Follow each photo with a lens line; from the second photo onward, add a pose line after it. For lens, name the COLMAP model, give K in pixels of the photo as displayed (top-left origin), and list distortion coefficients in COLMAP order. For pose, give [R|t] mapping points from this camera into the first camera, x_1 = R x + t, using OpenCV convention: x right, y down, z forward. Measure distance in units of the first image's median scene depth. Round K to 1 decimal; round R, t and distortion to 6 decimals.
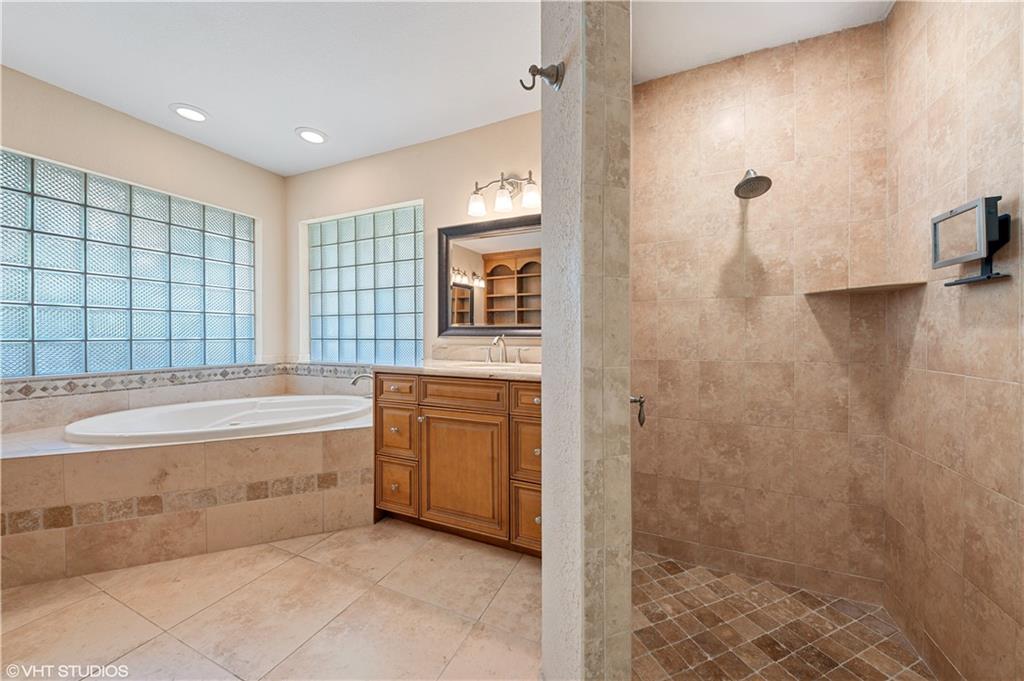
lens RADIAL K [[362.6, 0, 512.0], [0, 362.6, 340.5], [0, 0, 1]] dist [0.000672, -0.005214]
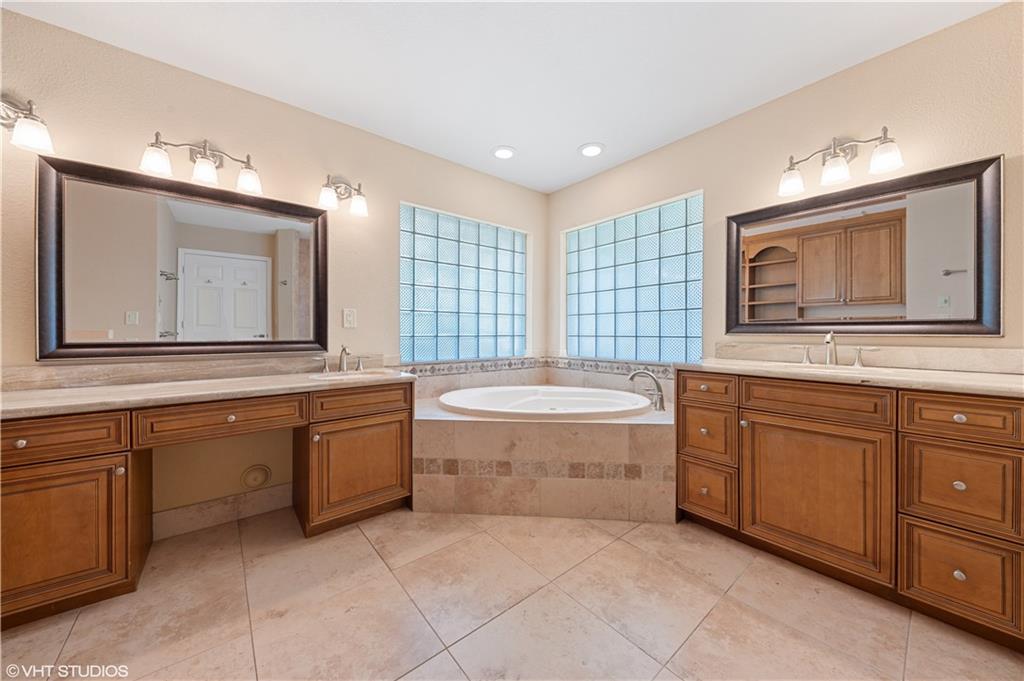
lens RADIAL K [[352.8, 0, 507.2], [0, 352.8, 336.0], [0, 0, 1]] dist [0.000540, -0.004833]
pose [[0.886867, 0.004268, -0.462006, -0.362778], [-0.007134, 0.999965, -0.004456, 0.003588], [0.461971, 0.007247, 0.886866, -0.070211]]
